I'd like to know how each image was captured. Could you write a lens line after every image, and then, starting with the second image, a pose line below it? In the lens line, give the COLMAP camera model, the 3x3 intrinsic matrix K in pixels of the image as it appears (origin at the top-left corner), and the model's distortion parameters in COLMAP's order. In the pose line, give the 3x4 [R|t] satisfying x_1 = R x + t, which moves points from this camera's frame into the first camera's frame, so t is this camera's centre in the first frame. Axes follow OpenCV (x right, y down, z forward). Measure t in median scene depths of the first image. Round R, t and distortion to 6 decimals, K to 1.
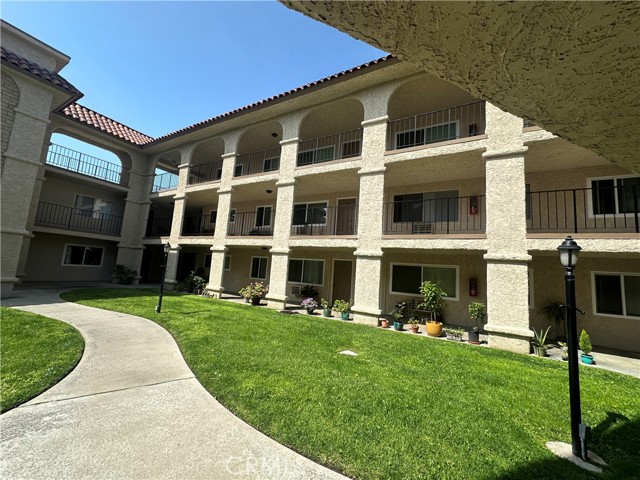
lens RADIAL K [[254.6, 0, 321.7], [0, 254.6, 239.8], [0, 0, 1]] dist [-0.004679, 0.000800]
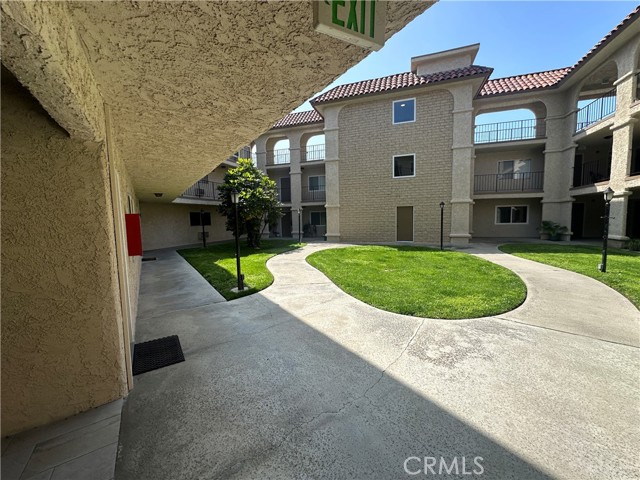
lens RADIAL K [[254.6, 0, 320.1], [0, 254.6, 239.5], [0, 0, 1]] dist [-0.004679, 0.000800]
pose [[0.178510, 0.009349, -0.983894, 0.015449], [0.148548, 0.988237, 0.036341, 0.006975], [0.972660, -0.152642, 0.175022, -0.039900]]
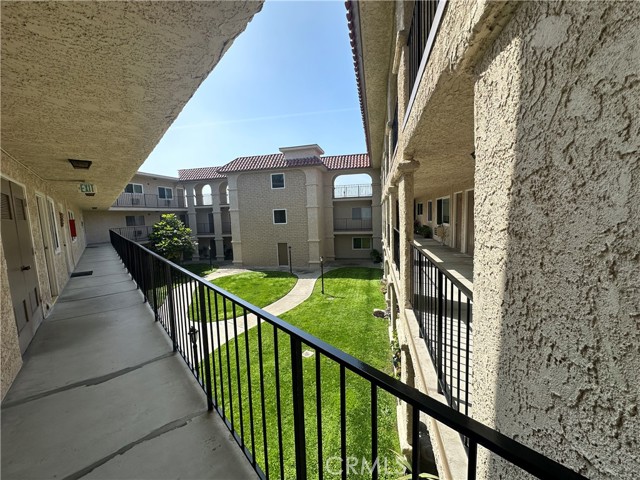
lens RADIAL K [[254.6, 0, 321.0], [0, 254.6, 238.4], [0, 0, 1]] dist [-0.004679, 0.000800]
pose [[0.284554, 0.019856, -0.958454, 0.858374], [0.169721, 0.982949, 0.070751, -0.195910], [0.943517, -0.182802, 0.276332, 0.439967]]
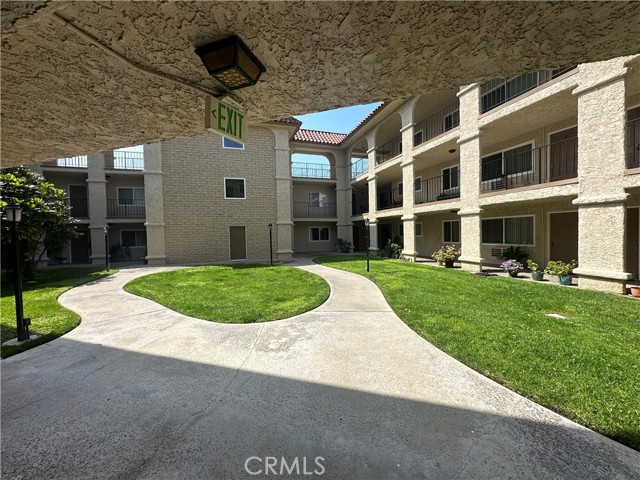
lens RADIAL K [[254.6, 0, 321.8], [0, 254.6, 239.7], [0, 0, 1]] dist [-0.004679, 0.000800]
pose [[0.735953, -0.066616, -0.673747, 0.069788], [0.151636, 0.986085, 0.068139, -0.003153], [0.659832, -0.152312, 0.735814, -0.090259]]
